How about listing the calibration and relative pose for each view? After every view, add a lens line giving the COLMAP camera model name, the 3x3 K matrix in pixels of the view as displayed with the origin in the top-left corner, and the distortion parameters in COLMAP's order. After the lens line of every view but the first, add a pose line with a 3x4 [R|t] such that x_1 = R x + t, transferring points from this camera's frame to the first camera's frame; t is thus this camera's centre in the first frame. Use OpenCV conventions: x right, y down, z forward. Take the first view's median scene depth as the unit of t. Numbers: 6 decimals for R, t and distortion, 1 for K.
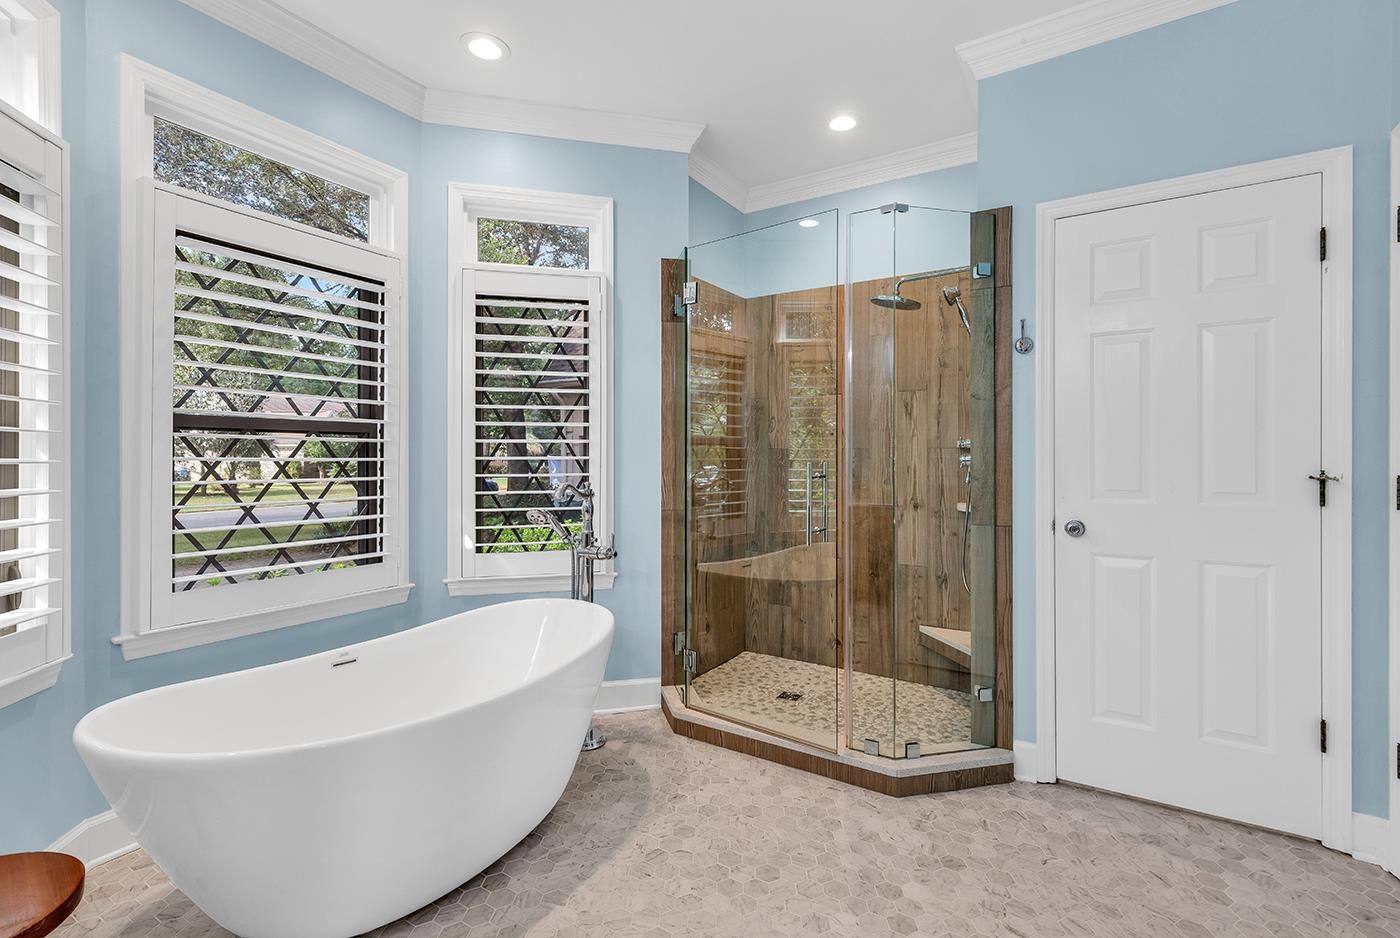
lens RADIAL K [[639.6, 0, 700.8], [0, 639.6, 461.9], [0, 0, 1]] dist [0.003216, -0.001192]
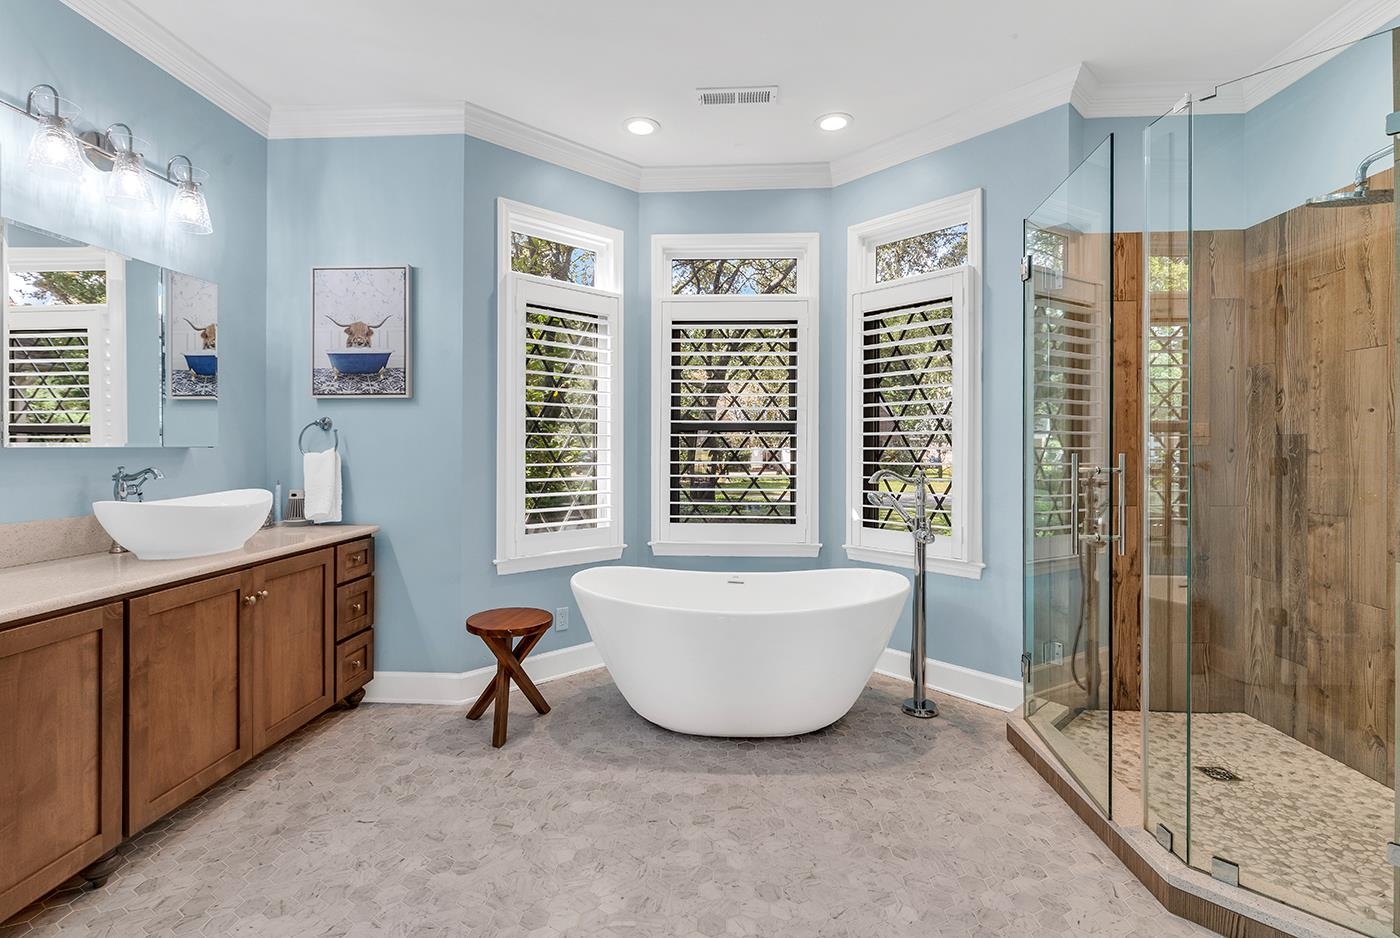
lens RADIAL K [[639.6, 0, 701.2], [0, 639.6, 458.6], [0, 0, 1]] dist [0.003216, -0.001192]
pose [[0.481186, 0.010880, -0.876551, 0.530707], [-0.004854, 0.999941, 0.009747, 0.002226], [0.876605, -0.000435, 0.481210, 0.139341]]
